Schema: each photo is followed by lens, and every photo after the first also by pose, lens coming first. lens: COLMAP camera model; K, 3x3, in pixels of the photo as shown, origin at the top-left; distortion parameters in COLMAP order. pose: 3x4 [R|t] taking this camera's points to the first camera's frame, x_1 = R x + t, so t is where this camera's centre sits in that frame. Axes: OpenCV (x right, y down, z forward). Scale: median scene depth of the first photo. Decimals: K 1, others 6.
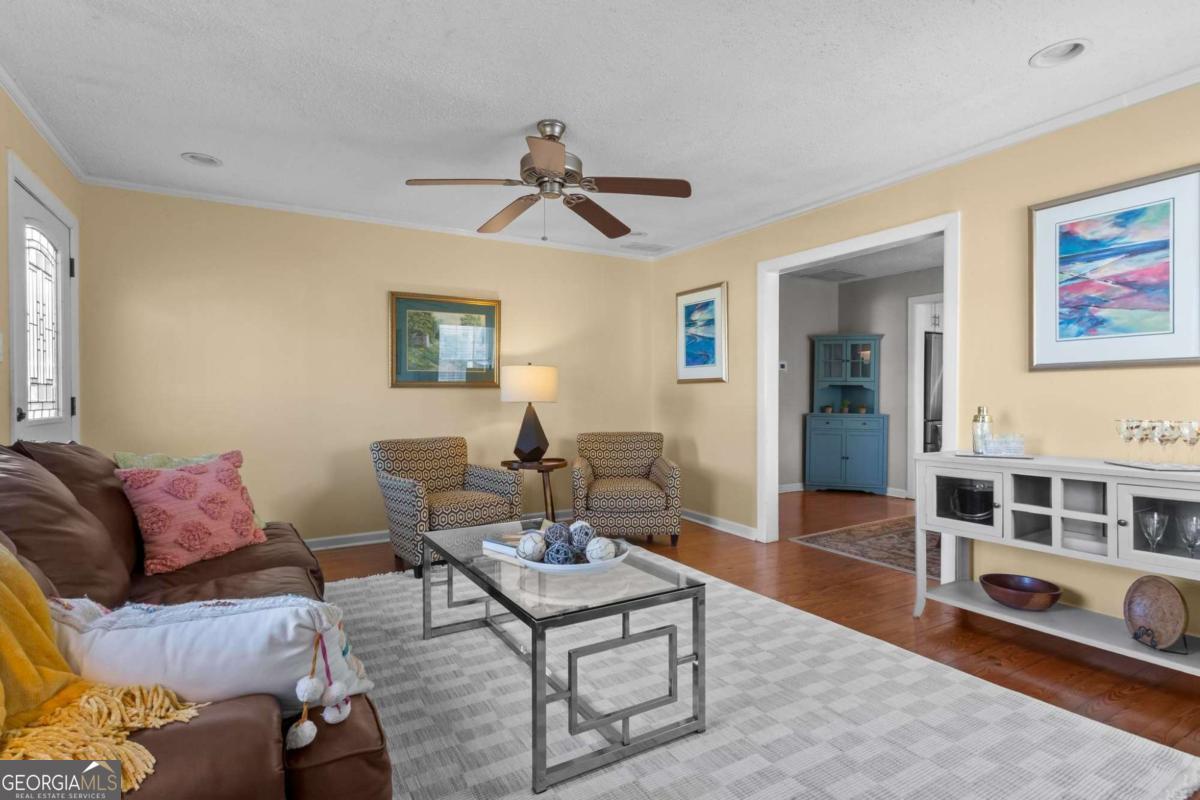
lens RADIAL K [[579.8, 0, 594.9], [0, 579.8, 400.9], [0, 0, 1]] dist [-0.000605, 0.001342]
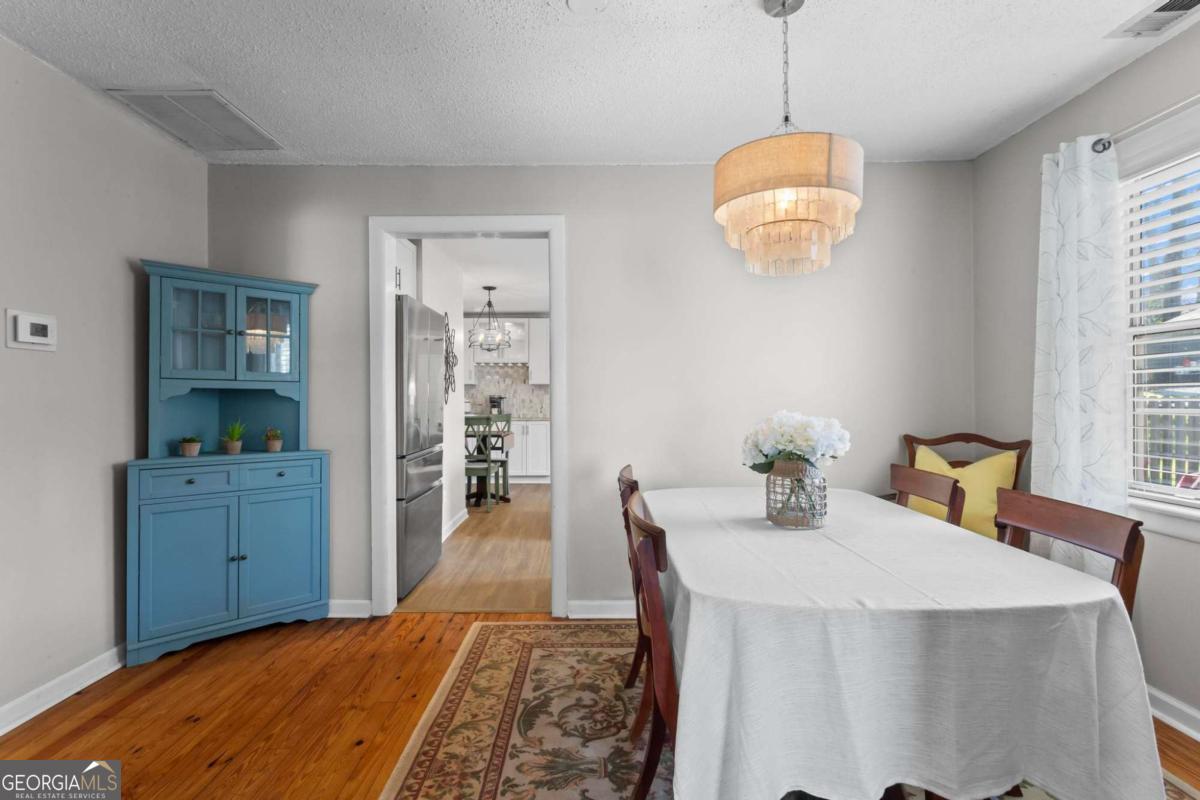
lens RADIAL K [[579.8, 0, 594.9], [0, 579.8, 400.9], [0, 0, 1]] dist [-0.000605, 0.001342]
pose [[0.503608, -0.008953, 0.863886, 0.196450], [0.011456, 0.999928, 0.003685, -0.017029], [-0.863857, 0.008041, 0.503674, 0.557103]]
